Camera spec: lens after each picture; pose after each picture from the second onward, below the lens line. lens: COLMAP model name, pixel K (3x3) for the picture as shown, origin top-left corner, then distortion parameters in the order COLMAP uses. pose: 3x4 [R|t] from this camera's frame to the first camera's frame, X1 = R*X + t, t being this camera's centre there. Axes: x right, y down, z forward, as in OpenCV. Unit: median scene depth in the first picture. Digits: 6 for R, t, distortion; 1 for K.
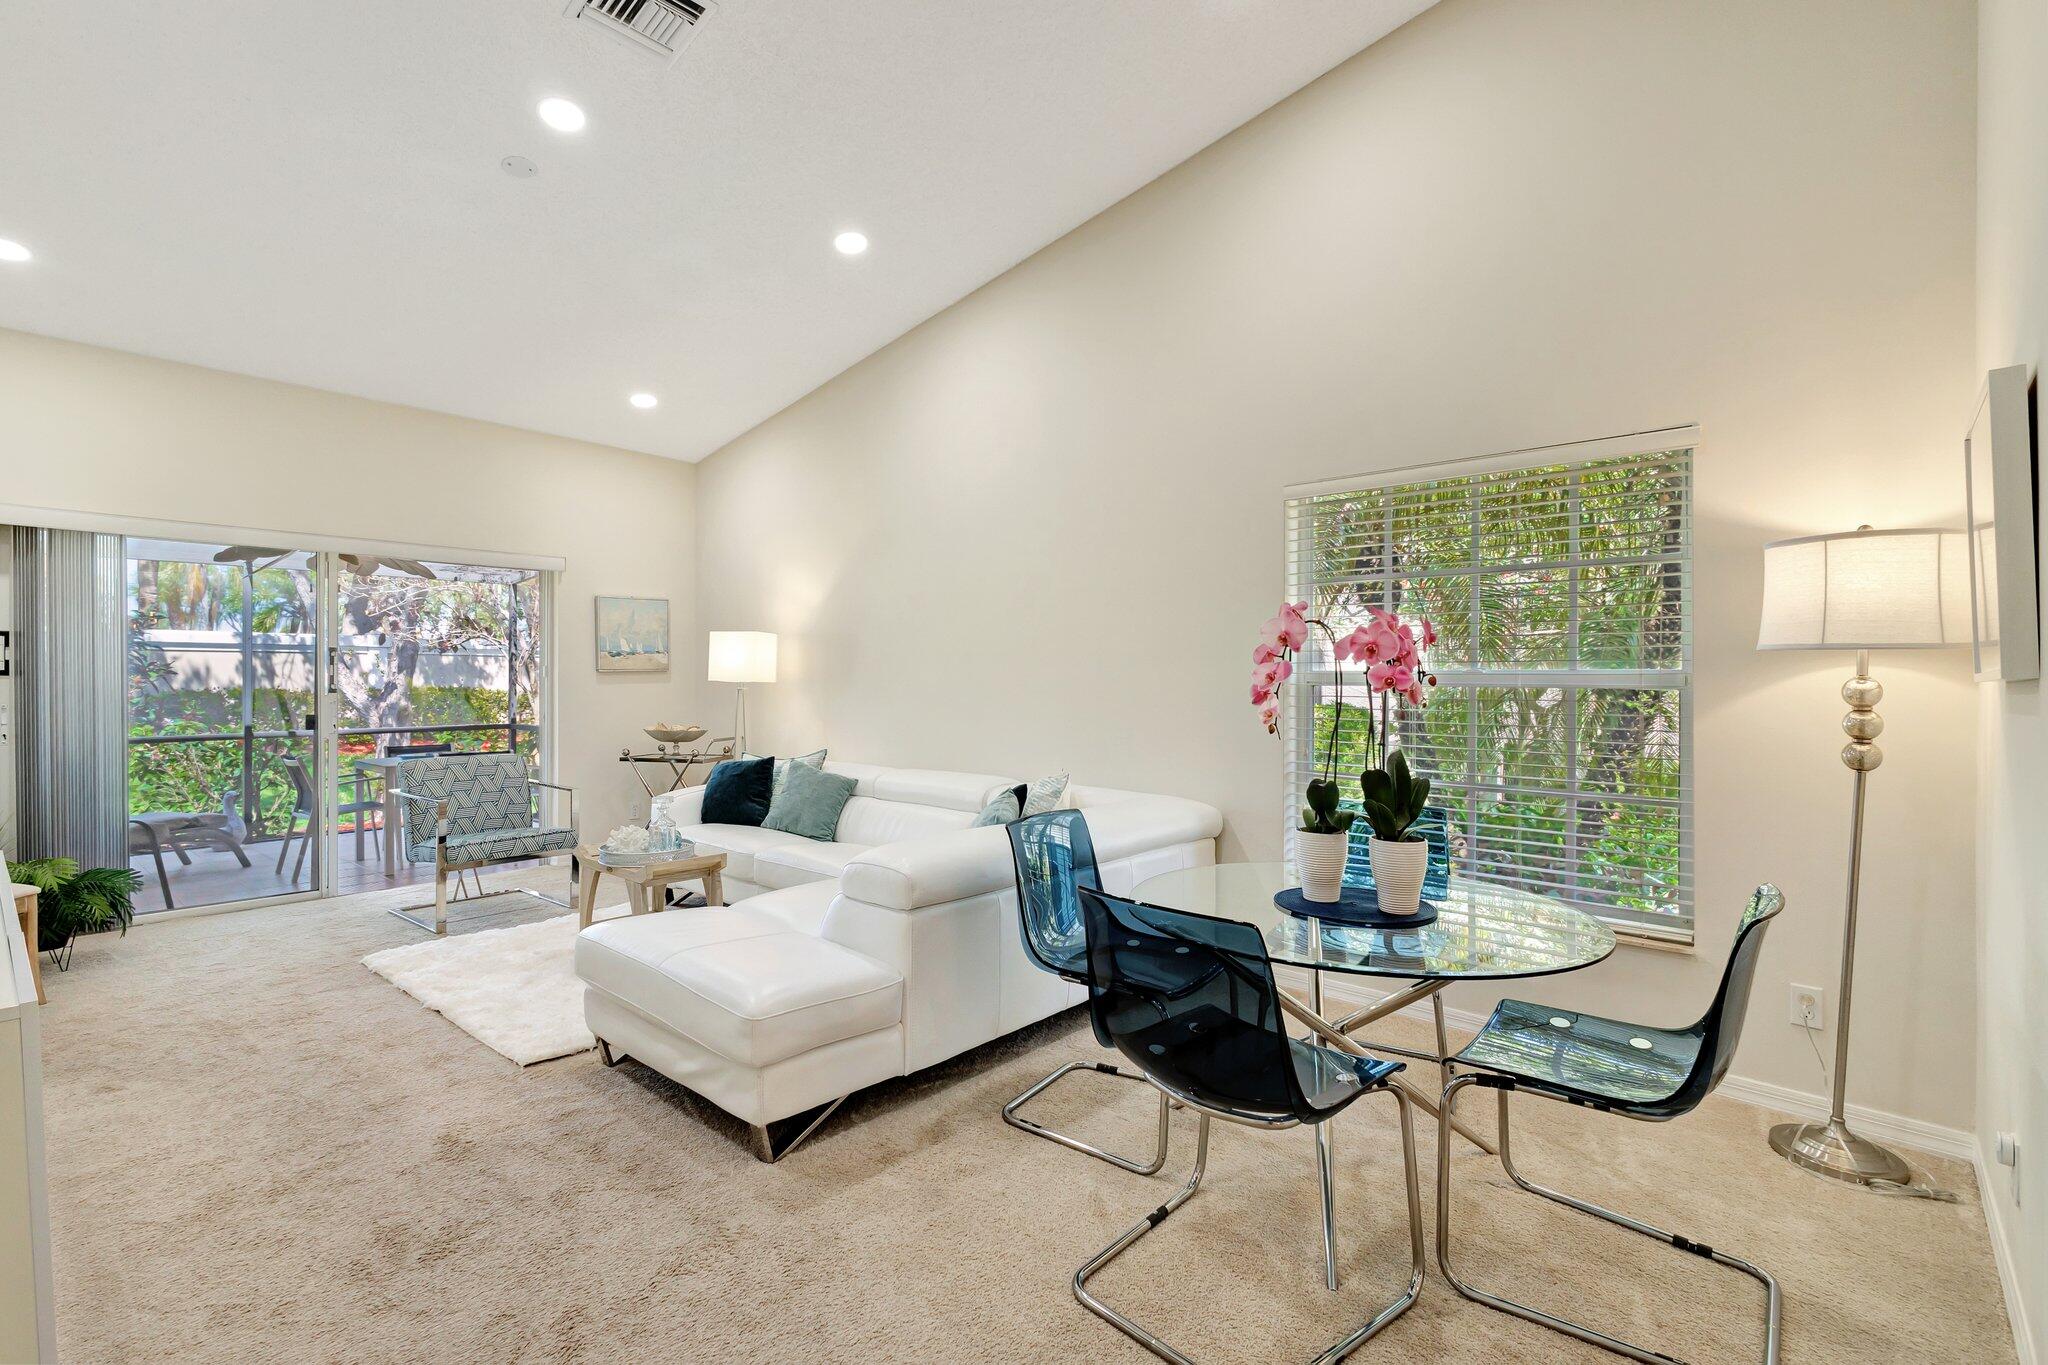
lens RADIAL K [[942.0, 0, 1023.3], [0, 942.0, 682.1], [0, 0, 1]] dist [0.010599, -0.005256]
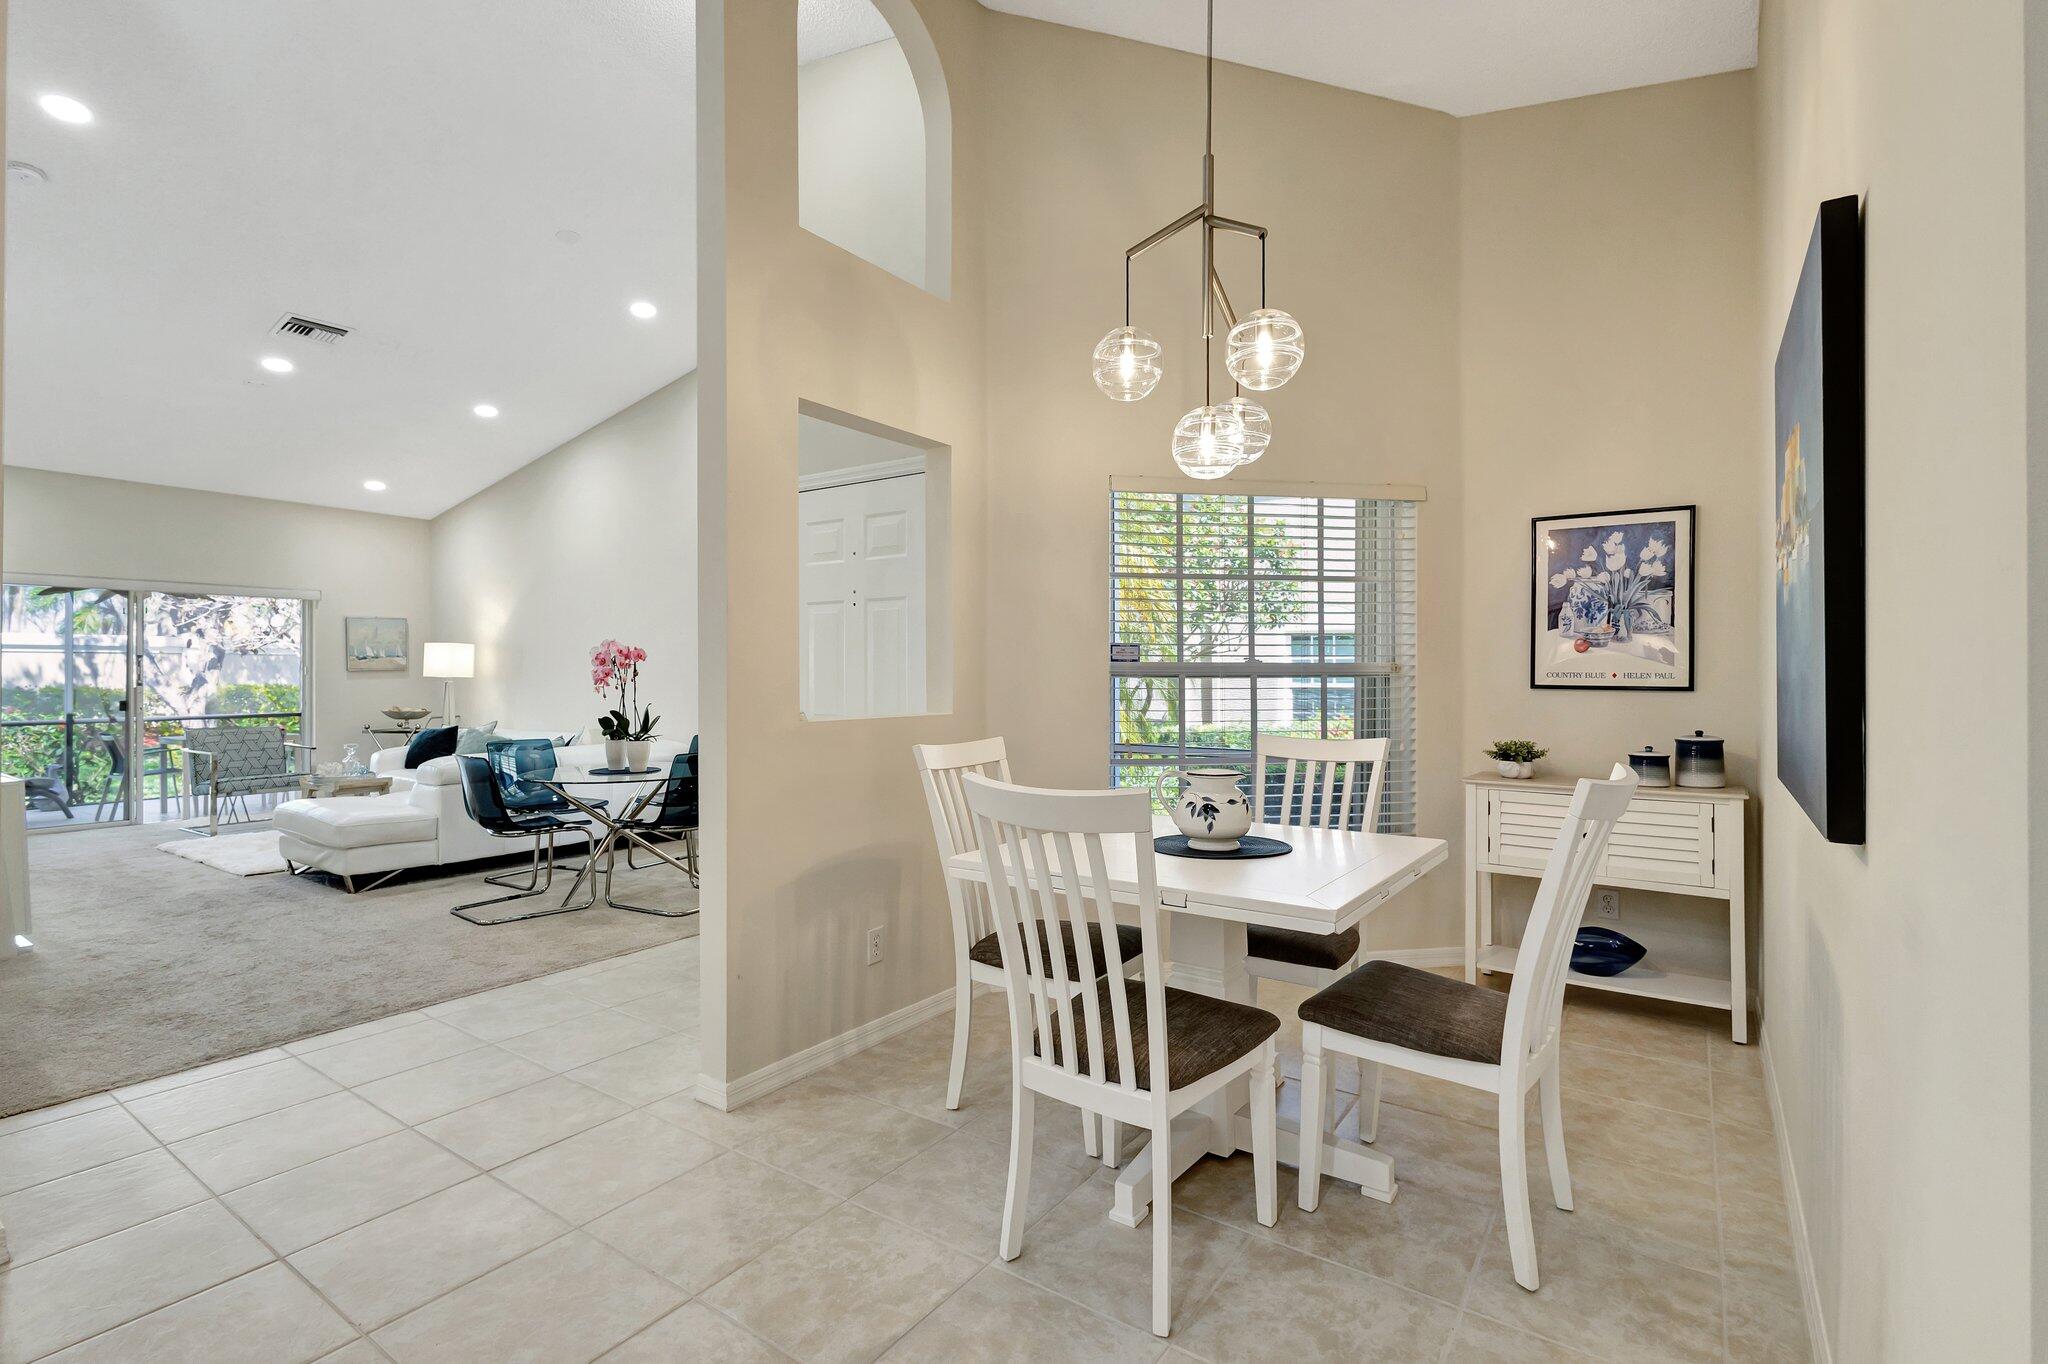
lens RADIAL K [[942.0, 0, 1028.2], [0, 942.0, 671.4], [0, 0, 1]] dist [0.010599, -0.005256]
pose [[0.993214, -0.003189, 0.116258, 0.392692], [0.004000, 0.999969, -0.006744, 0.003609], [-0.116233, 0.007163, 0.993196, -0.520006]]
